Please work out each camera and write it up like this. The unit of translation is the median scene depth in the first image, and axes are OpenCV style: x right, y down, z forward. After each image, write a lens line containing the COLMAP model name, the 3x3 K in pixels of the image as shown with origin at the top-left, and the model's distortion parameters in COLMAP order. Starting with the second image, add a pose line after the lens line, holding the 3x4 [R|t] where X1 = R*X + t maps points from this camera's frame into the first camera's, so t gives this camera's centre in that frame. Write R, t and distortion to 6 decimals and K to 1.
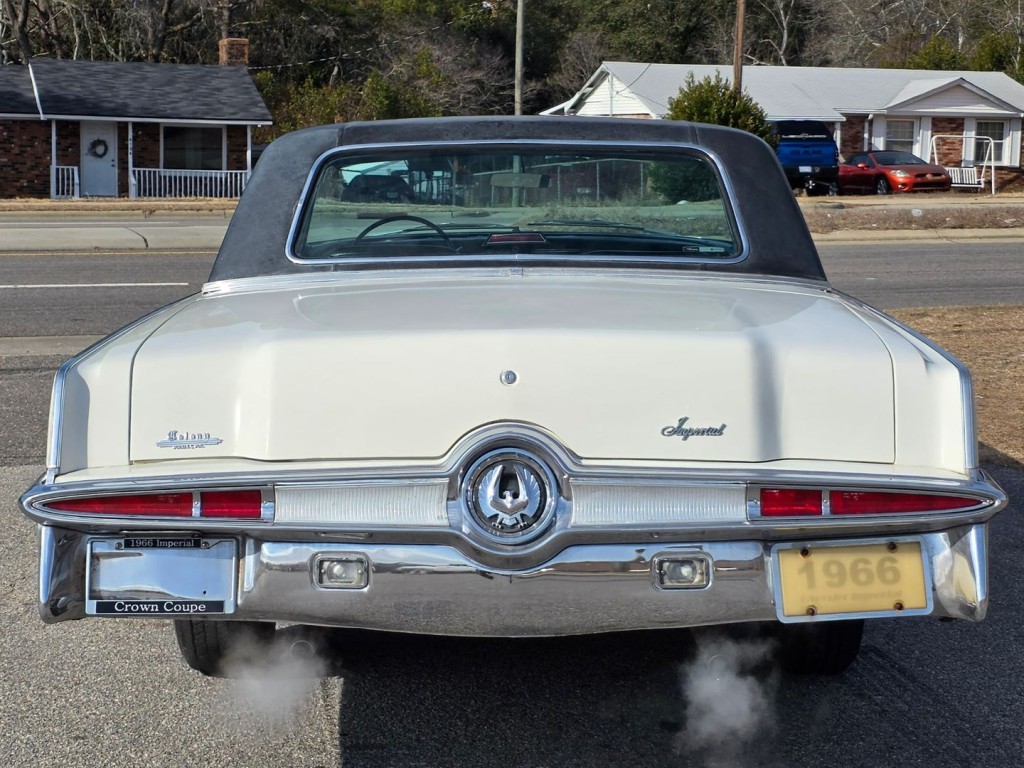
lens RADIAL K [[2057.0, 0, 511.6], [0, 2057.0, 386.3], [0, 0, 1]] dist [0.117821, 0.000000]
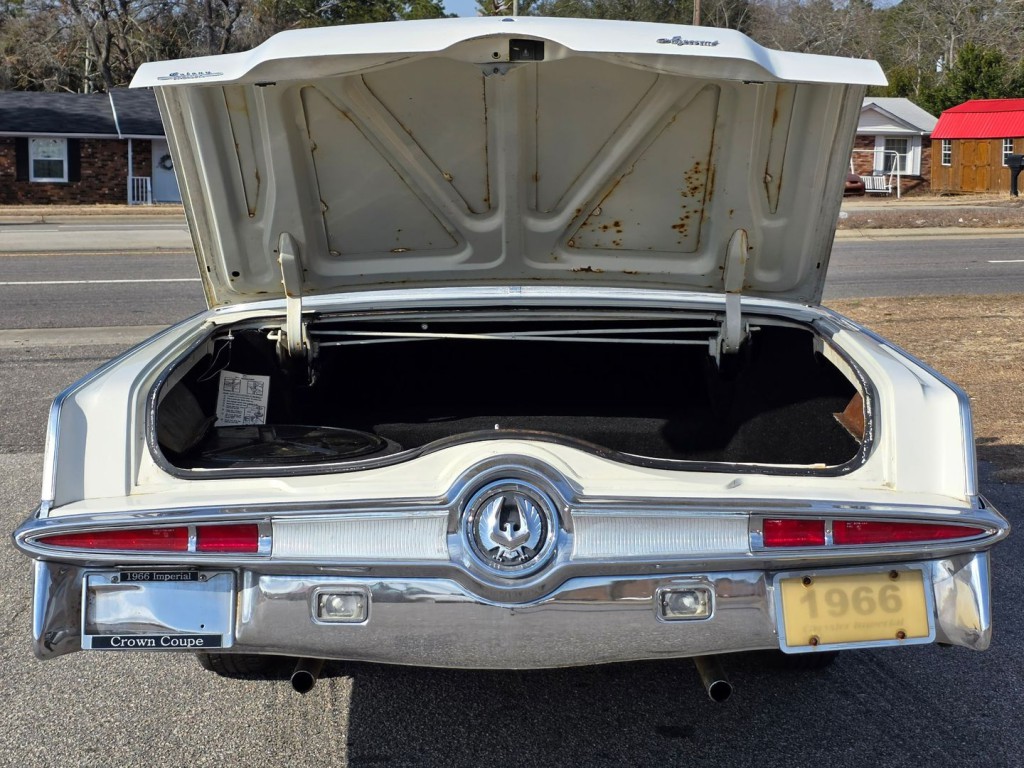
lens RADIAL K [[1652.9, 0, 536.8], [0, 1652.9, 389.2], [0, 0, 1]] dist [0.106999, 0.000000]
pose [[0.999835, -0.005045, 0.017427, -0.001712], [0.004657, 0.999742, 0.022221, -0.030559], [-0.017534, -0.022136, 0.999601, 0.202156]]
